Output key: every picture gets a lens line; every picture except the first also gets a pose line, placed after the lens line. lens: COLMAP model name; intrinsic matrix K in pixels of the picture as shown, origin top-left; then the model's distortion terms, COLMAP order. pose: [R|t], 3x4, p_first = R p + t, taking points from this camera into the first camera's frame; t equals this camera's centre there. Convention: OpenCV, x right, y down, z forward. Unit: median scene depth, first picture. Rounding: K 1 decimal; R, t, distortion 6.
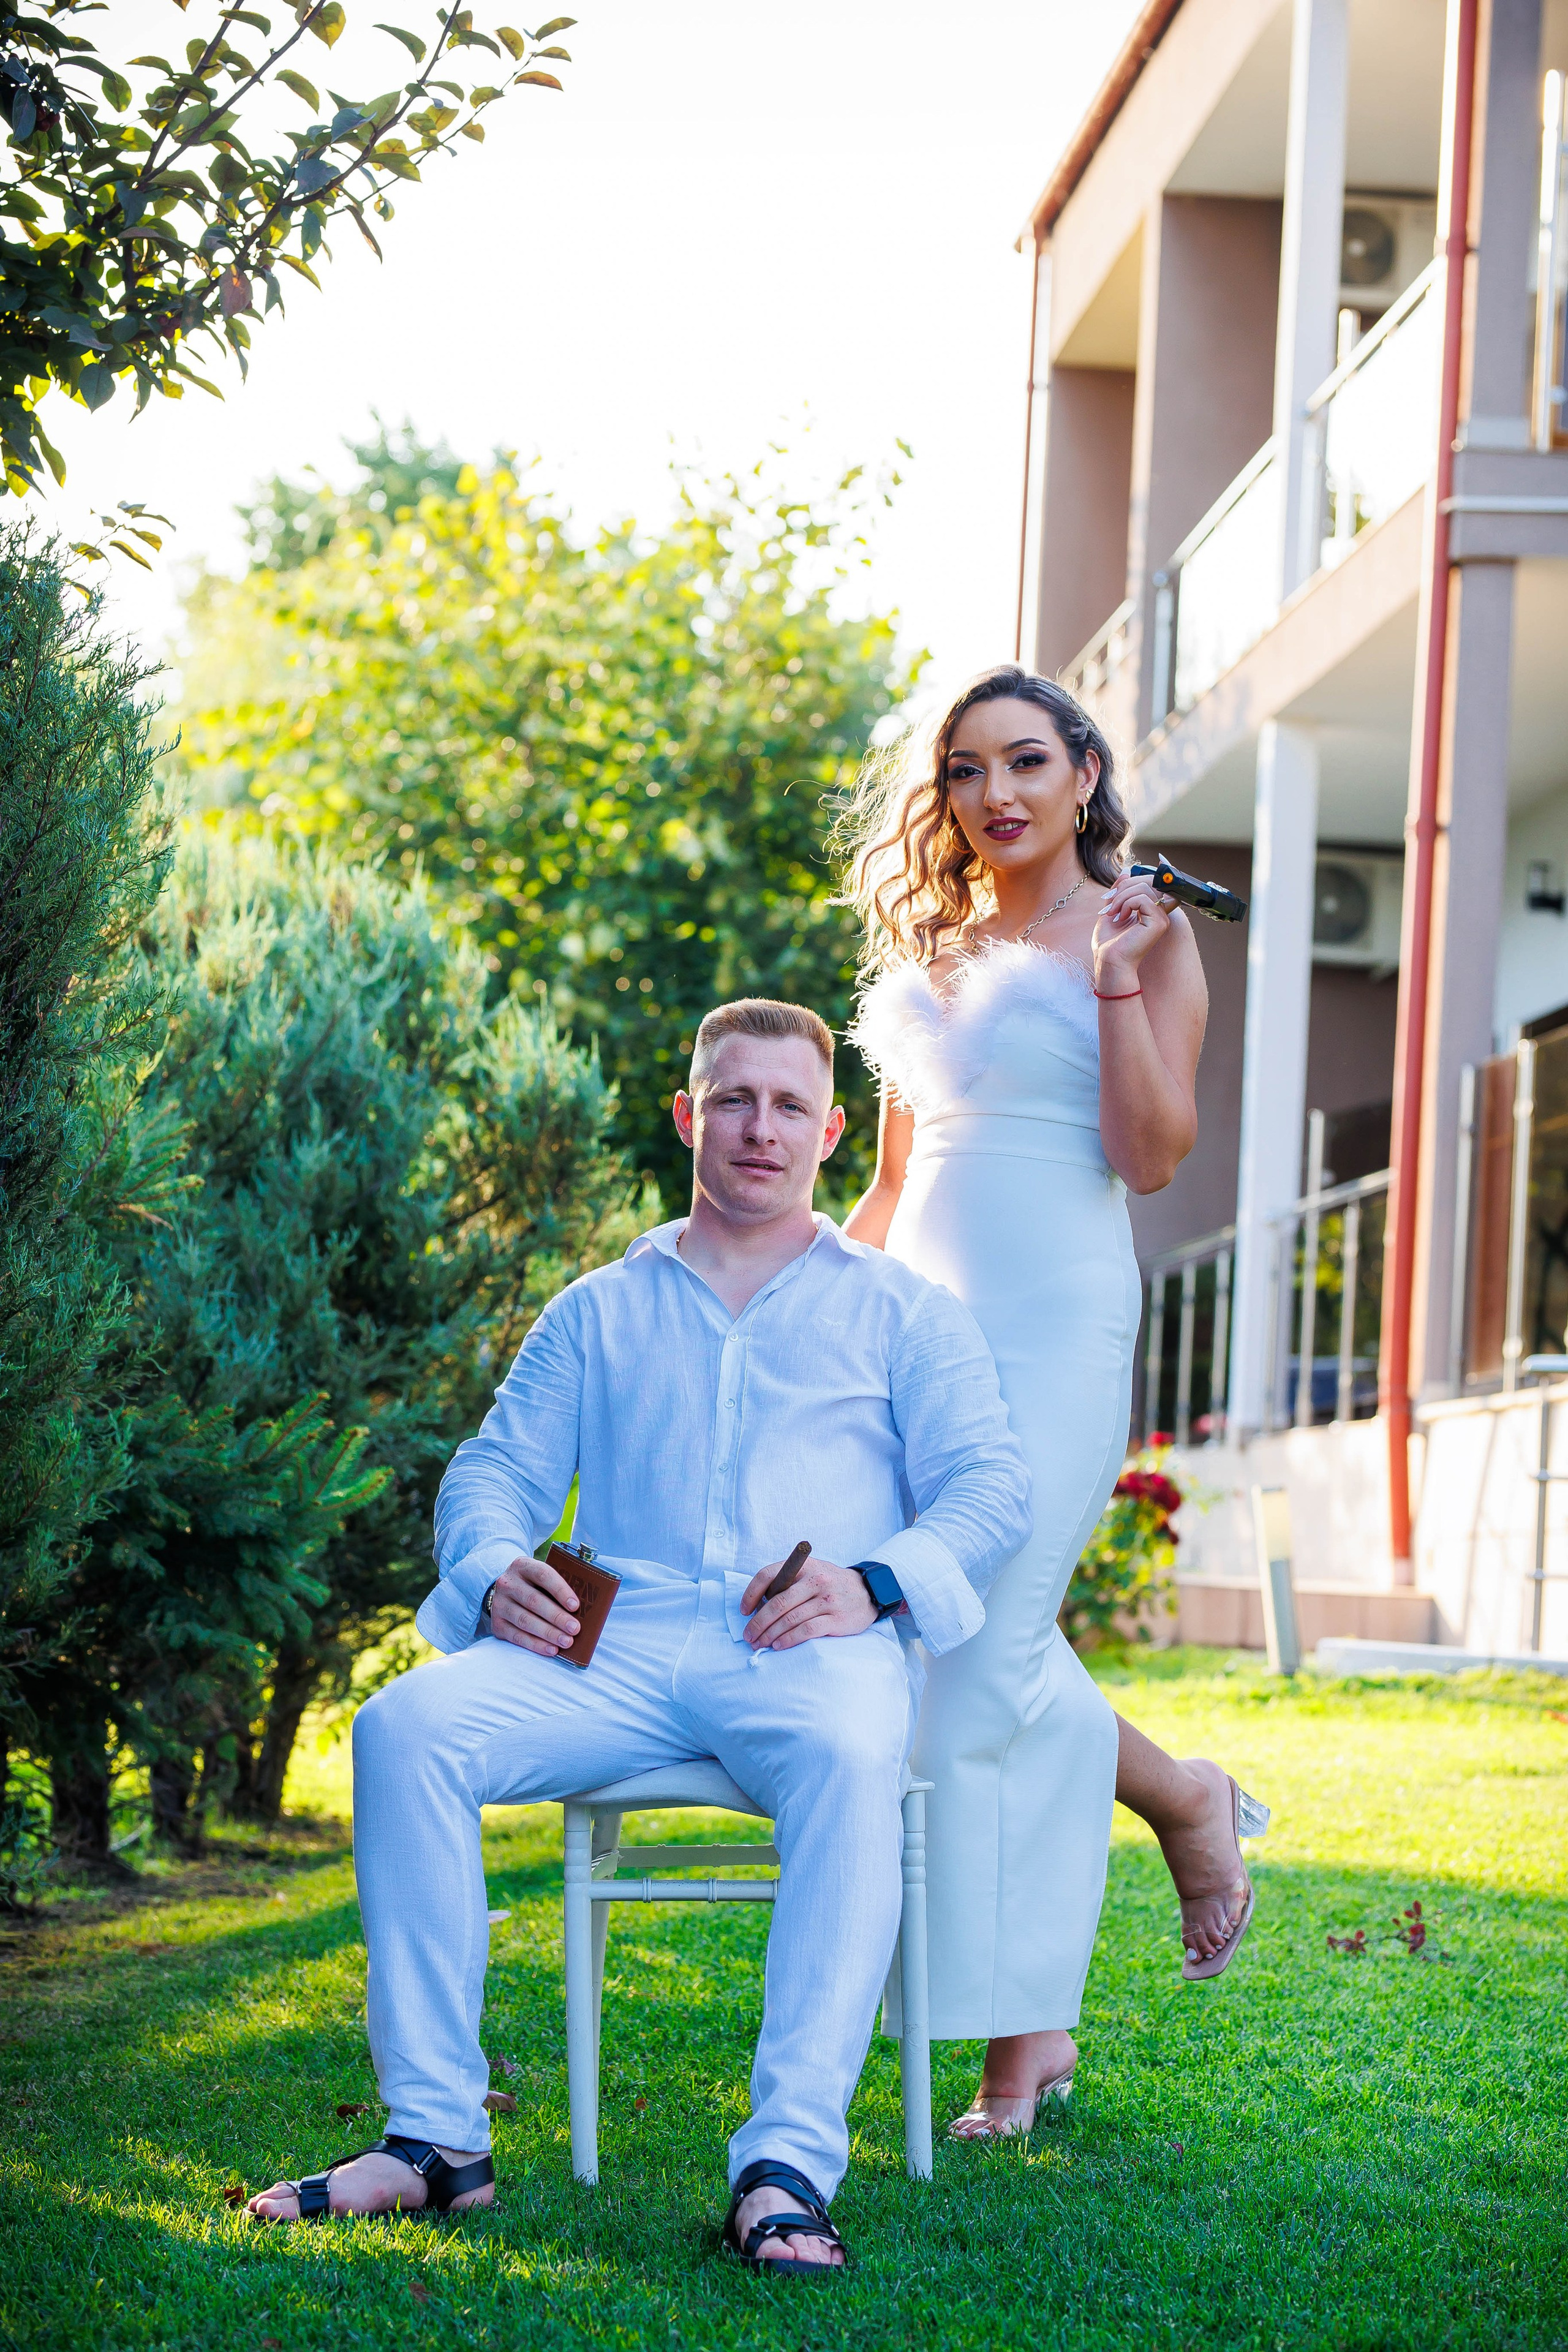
lens RADIAL K [[5500.4, 0, 785.0], [0, 5500.4, 1140.2], [0, 0, 1]] dist [-0.005588, 0.059295]
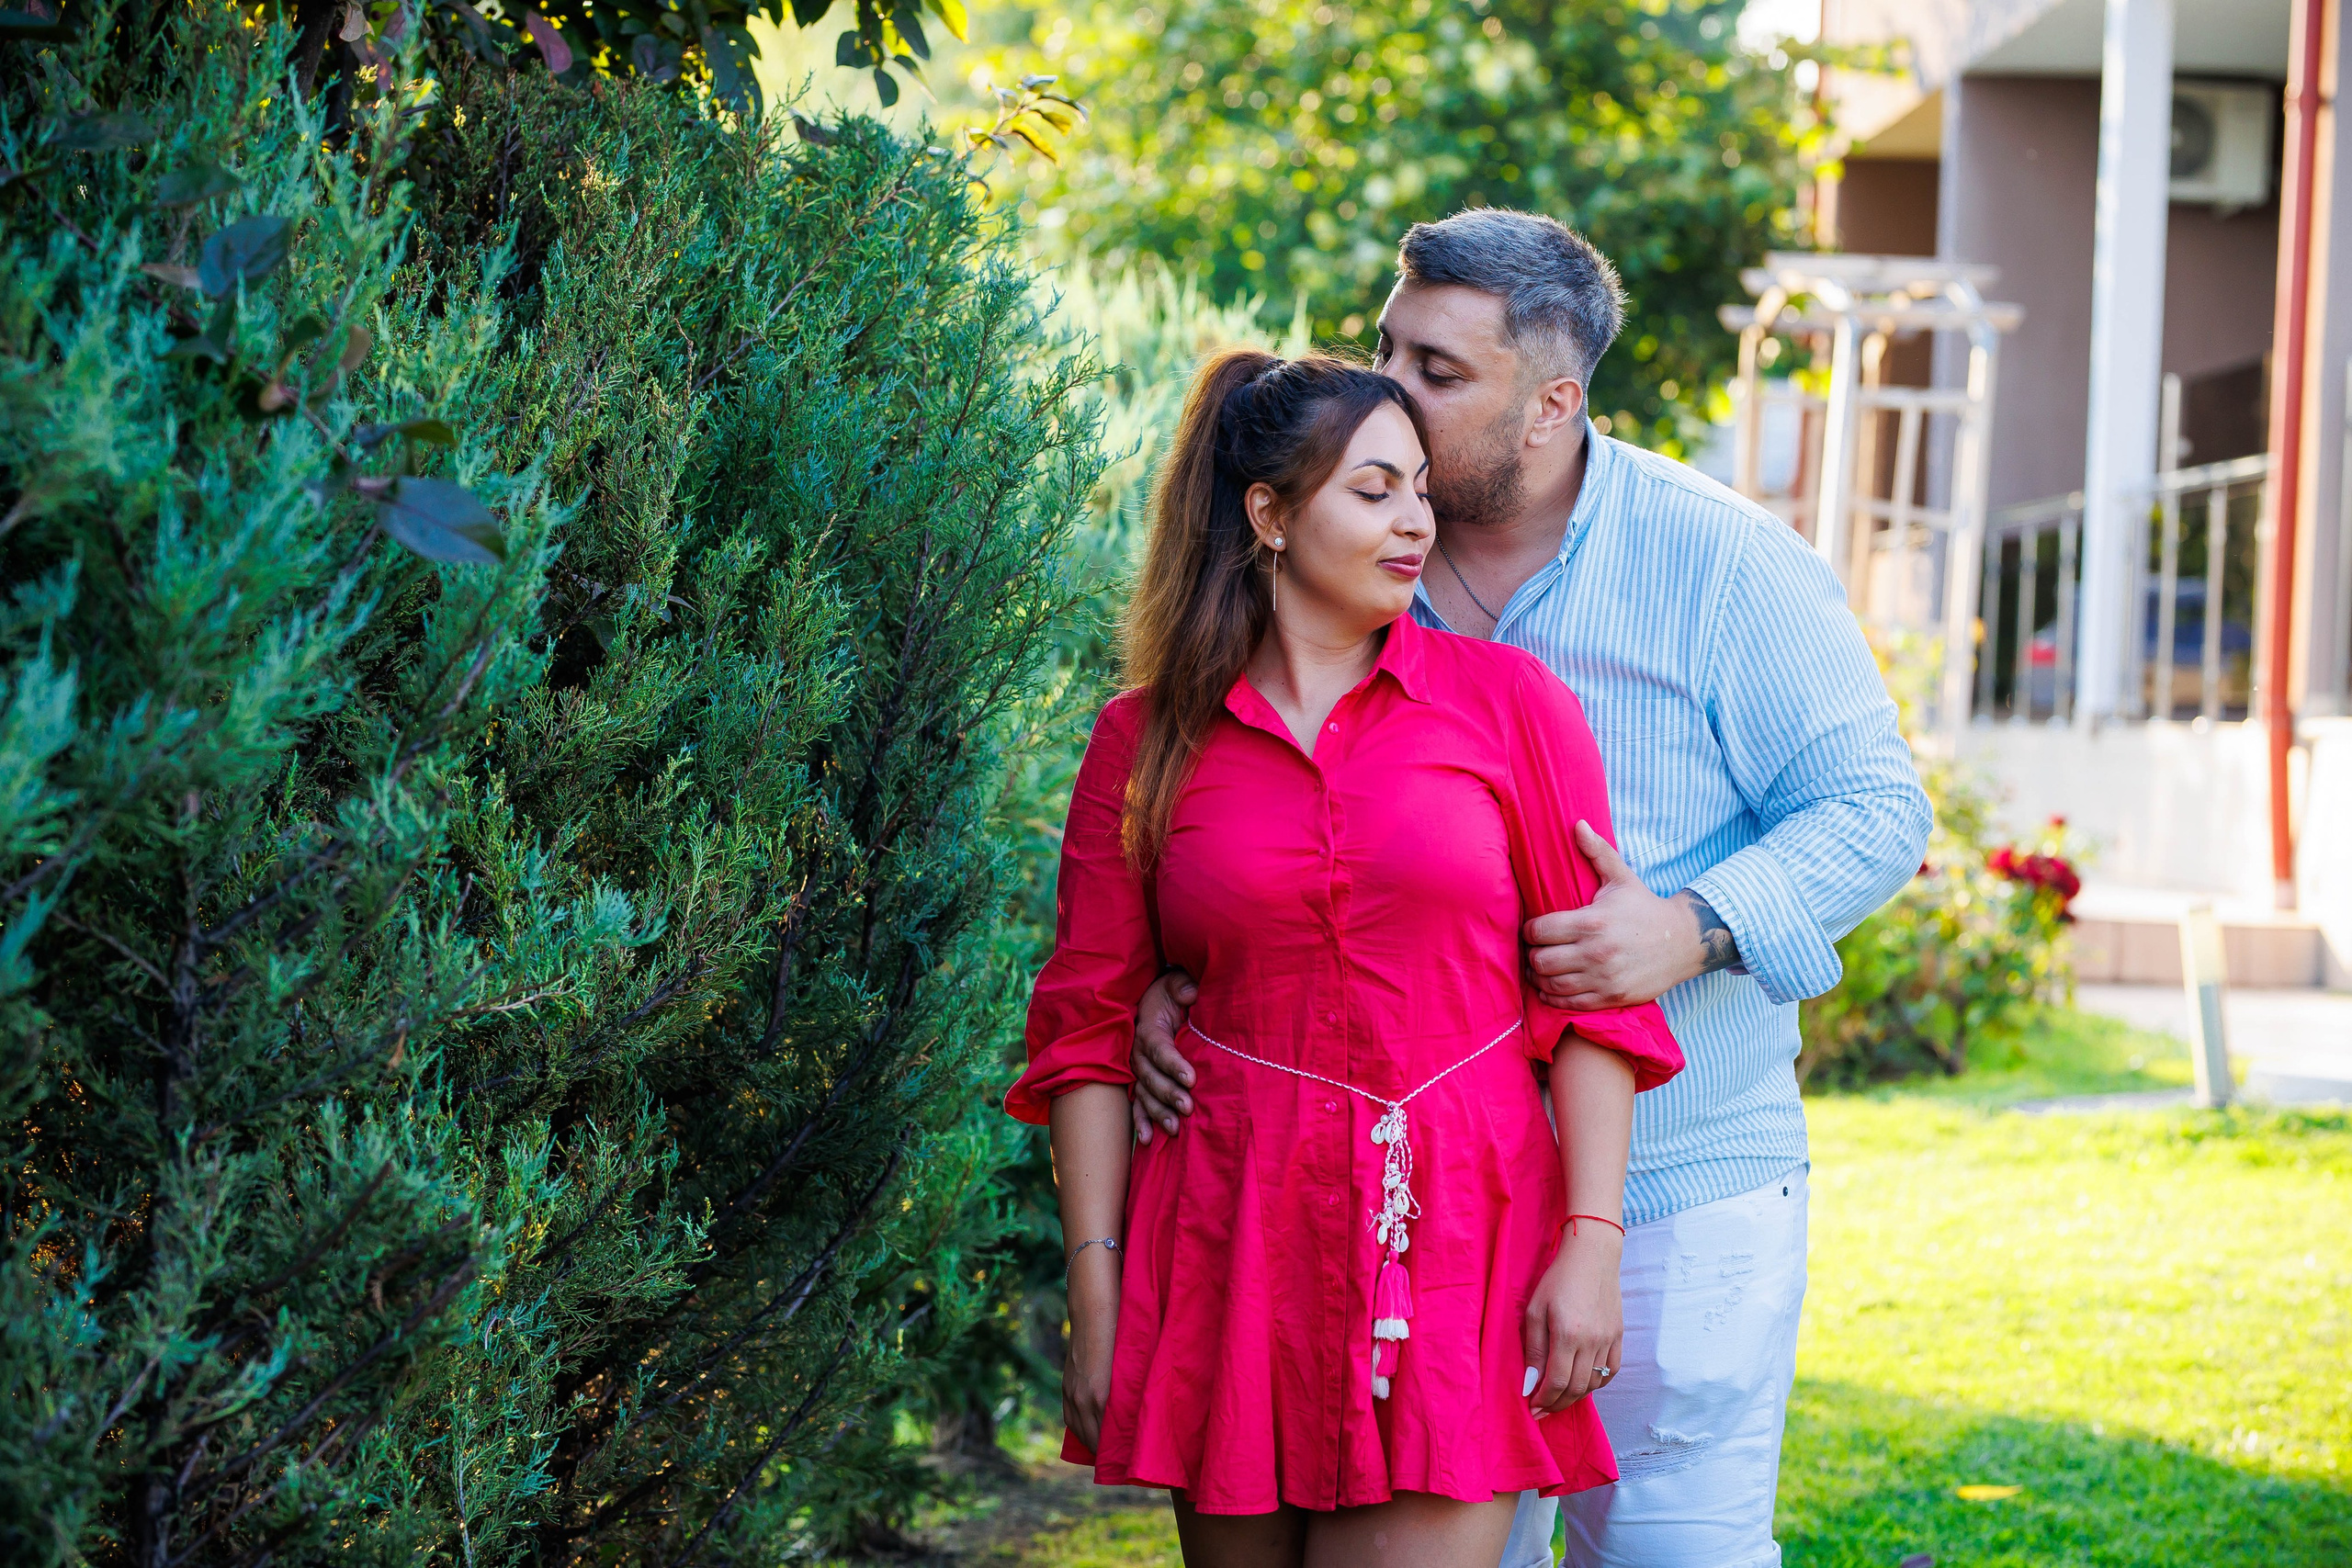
lens RADIAL K [[5499.8, 0, 1176.0], [0, 5499.8, 784.0], [0, 0, 1]] dist [-0.005588, 0.059295]
pose [[0.997769, -0.010404, -0.065942, -0.014964], [0.016488, 0.995586, 0.092398, -0.030576], [0.064690, -0.093279, 0.993536, 0.048831]]
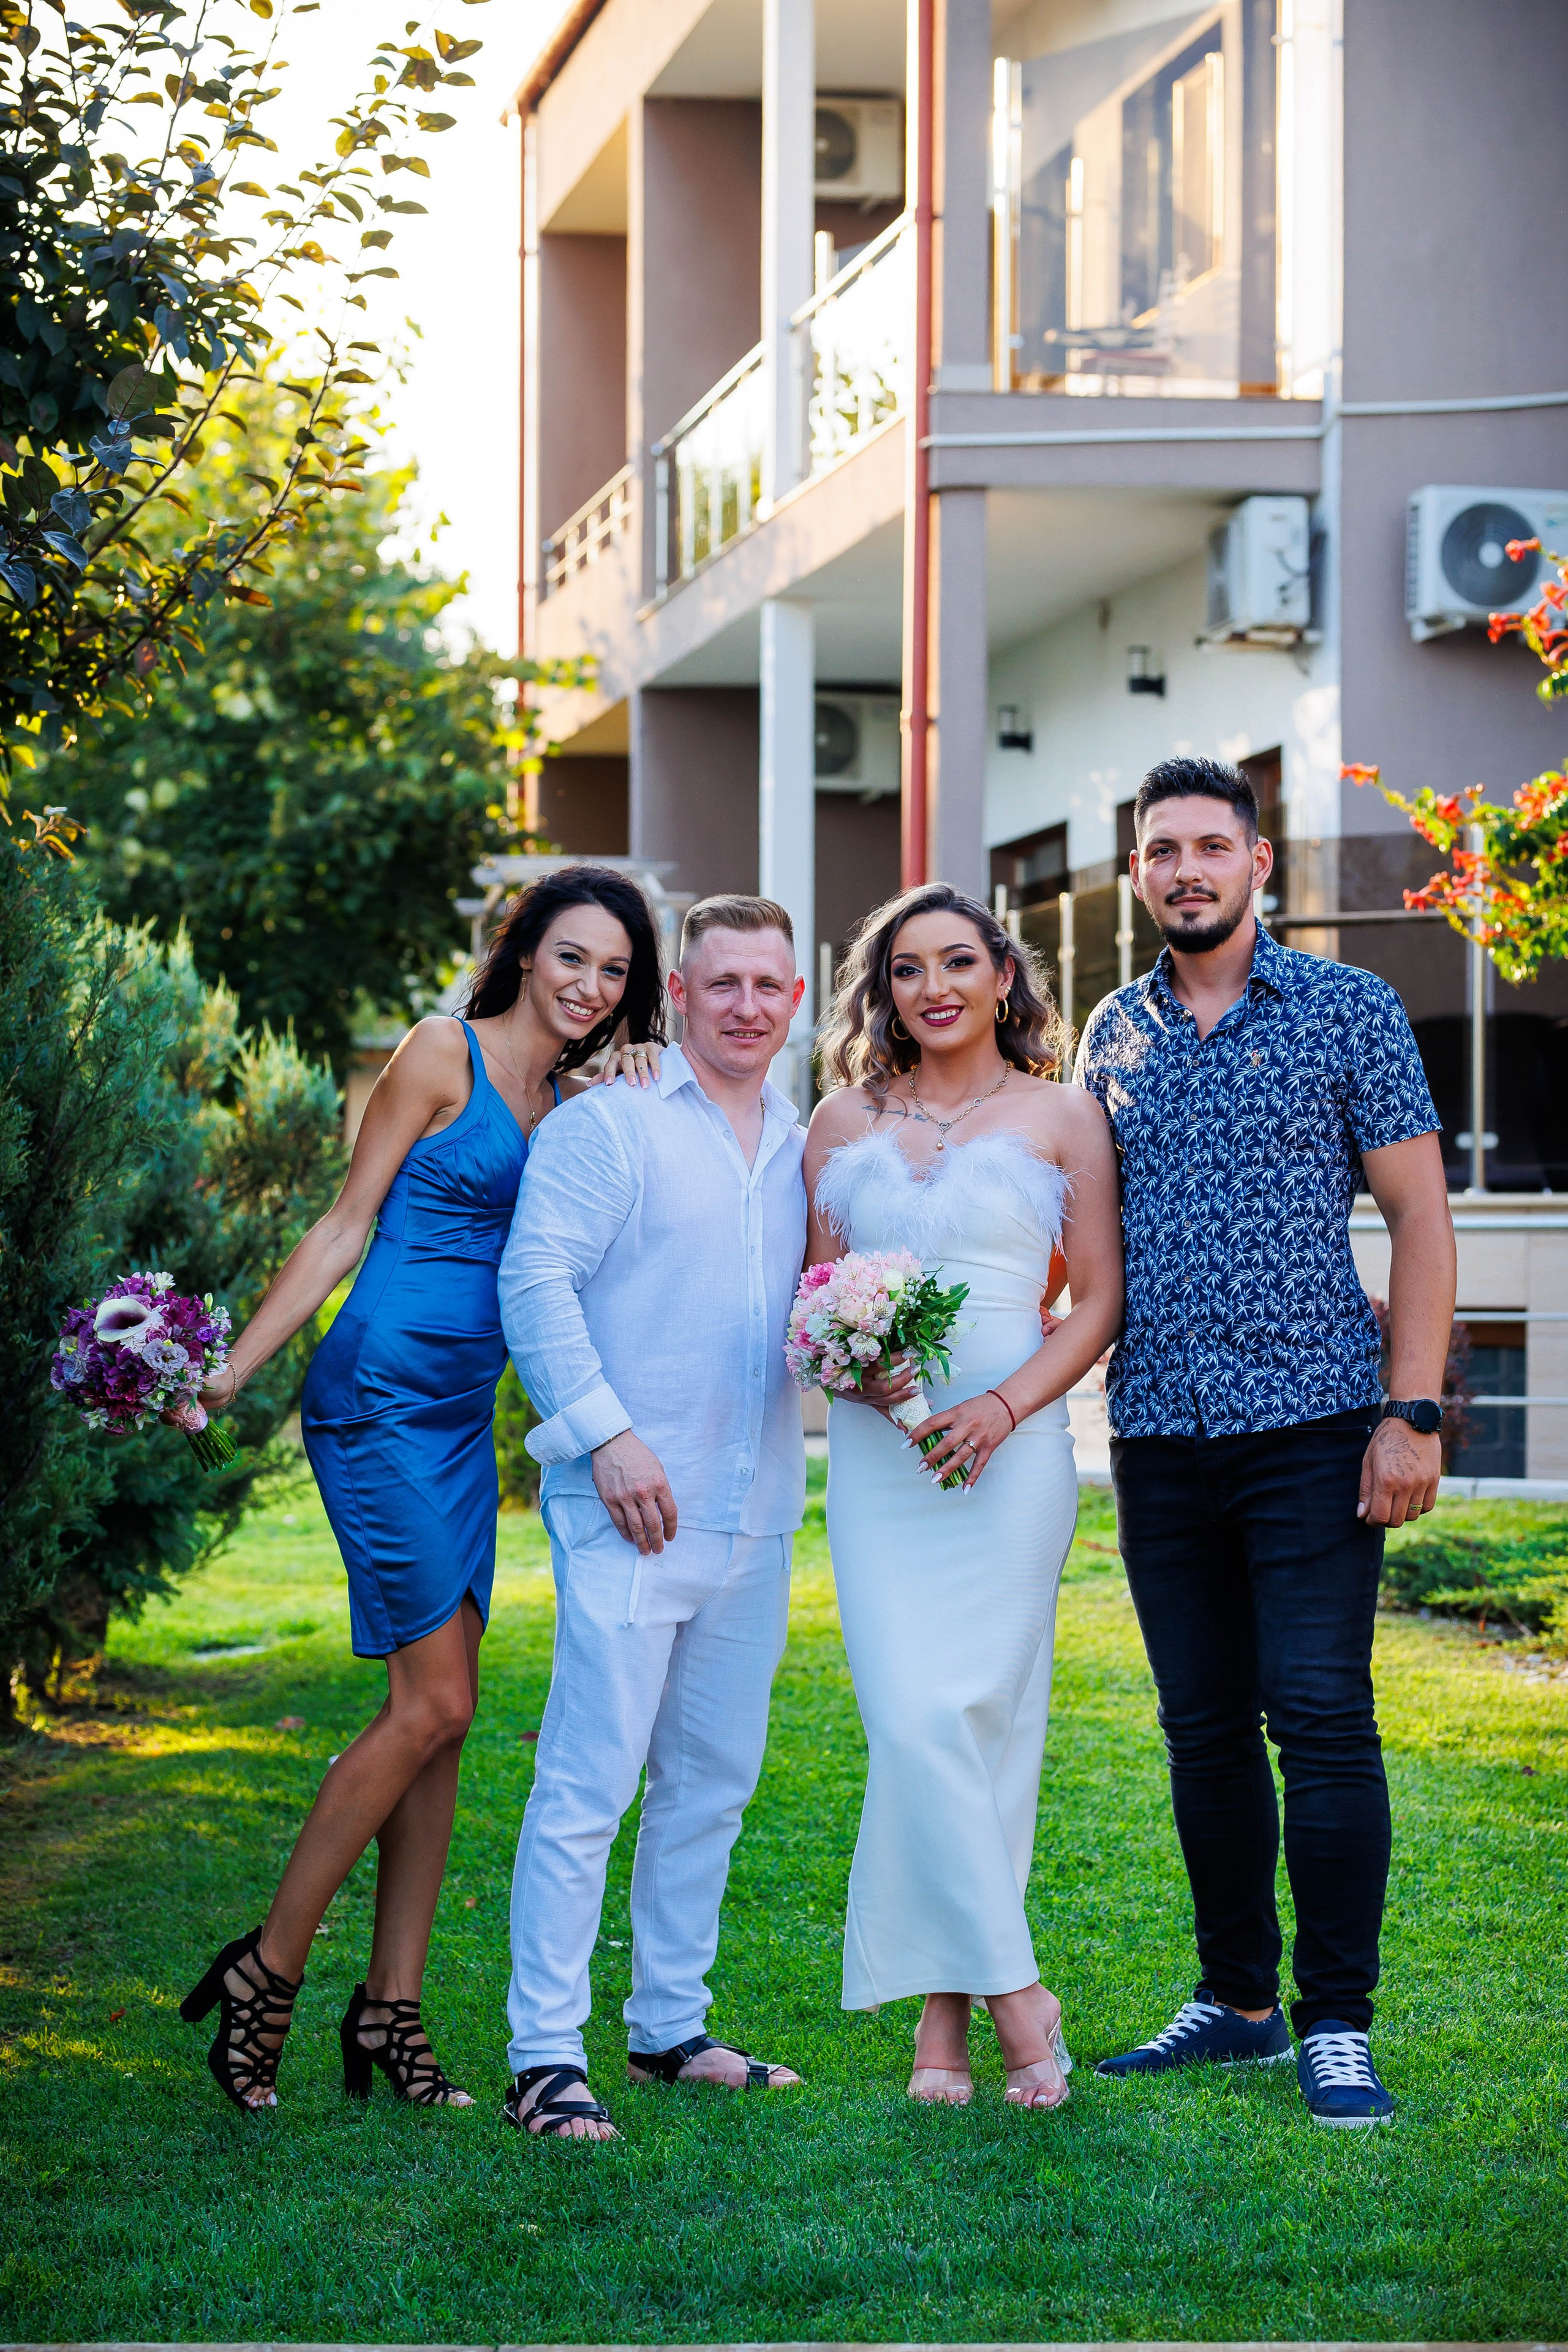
lens RADIAL K [[5500.4, 0, 785.0], [0, 5500.4, 1140.2], [0, 0, 1]] dist [-0.005588, 0.059295]
pose [[0.994150, -0.046296, 0.097587, -0.028861], [0.040637, 0.997419, 0.059198, -0.038147], [-0.100076, -0.054886, 0.993465, -0.156198]]
